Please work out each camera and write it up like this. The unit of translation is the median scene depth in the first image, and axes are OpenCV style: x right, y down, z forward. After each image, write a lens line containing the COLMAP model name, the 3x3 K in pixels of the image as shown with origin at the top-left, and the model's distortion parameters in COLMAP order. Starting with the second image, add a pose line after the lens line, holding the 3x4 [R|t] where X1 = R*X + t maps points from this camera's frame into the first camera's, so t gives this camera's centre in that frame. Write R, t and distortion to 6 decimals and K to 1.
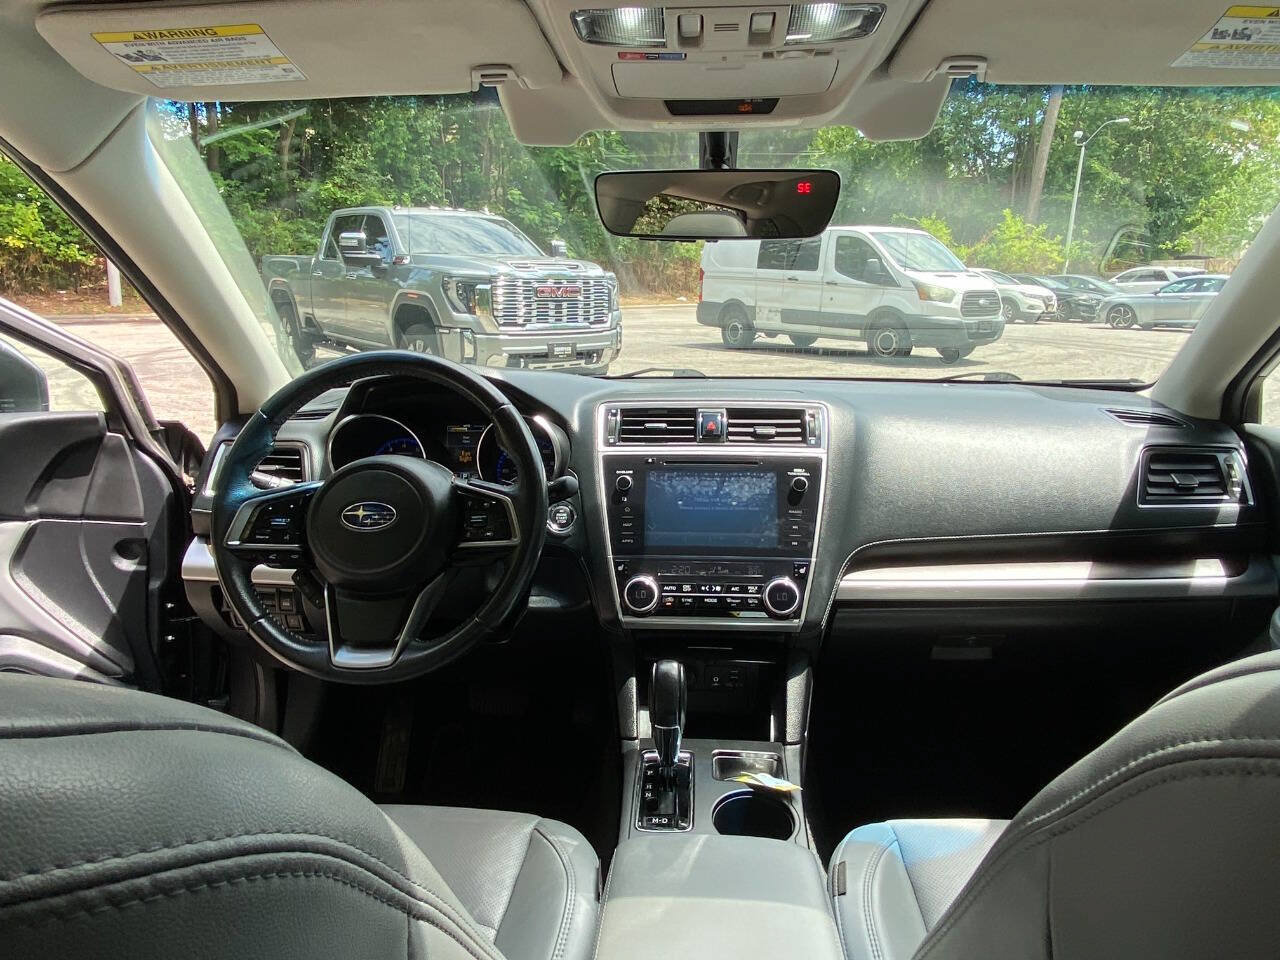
lens RADIAL K [[889.0, 0, 656.2], [0, 889.0, 475.0], [0, 0, 1]] dist [0.101070, -0.129659]
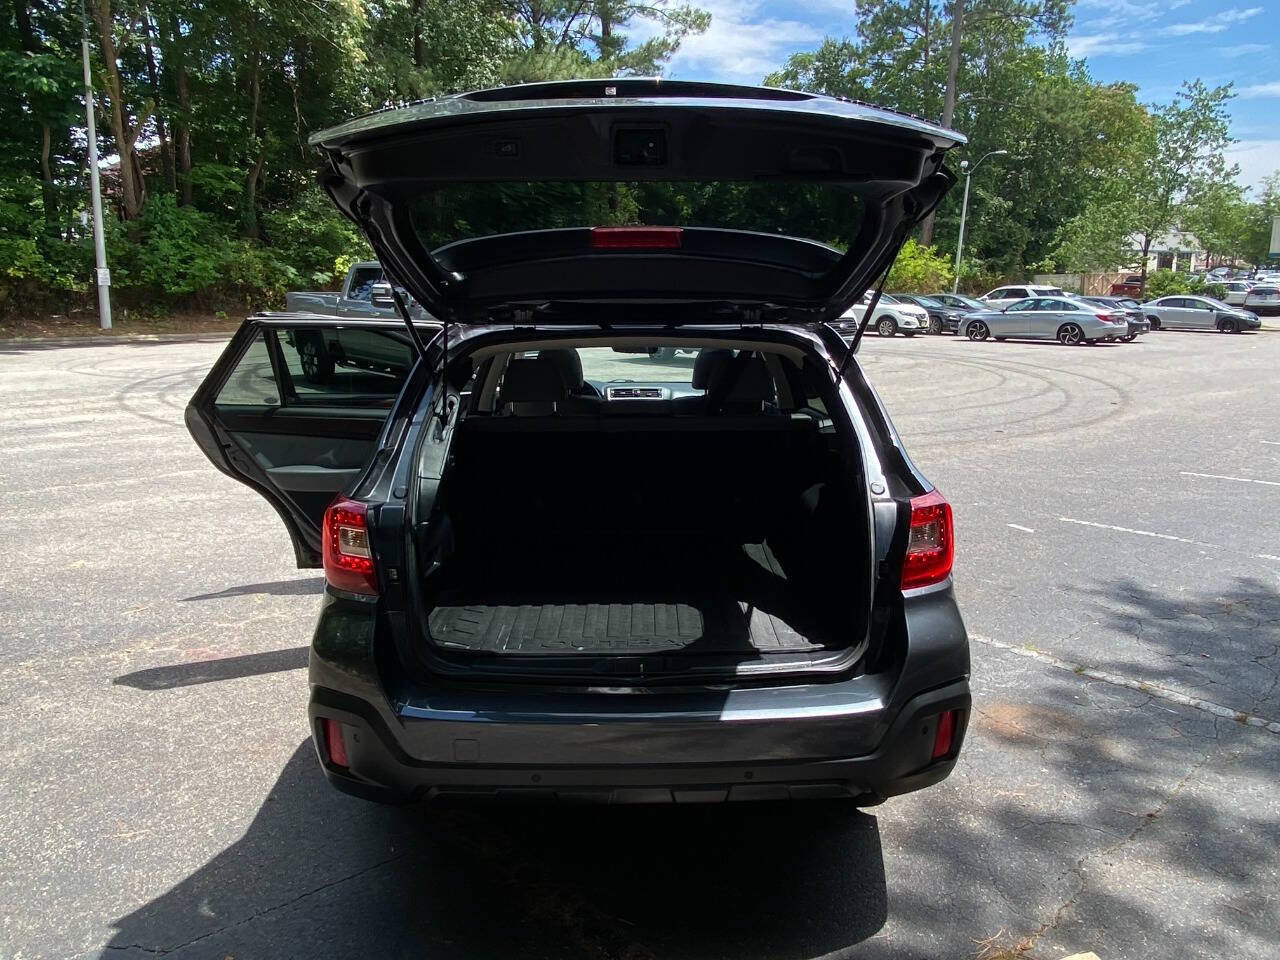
lens RADIAL K [[889.0, 0, 656.2], [0, 889.0, 475.0], [0, 0, 1]] dist [0.101070, -0.129659]
pose [[0.997092, -0.021435, 0.073124, -0.007880], [0.022158, 0.999713, -0.009082, 0.018501], [-0.072909, 0.010676, 0.997281, -0.158153]]
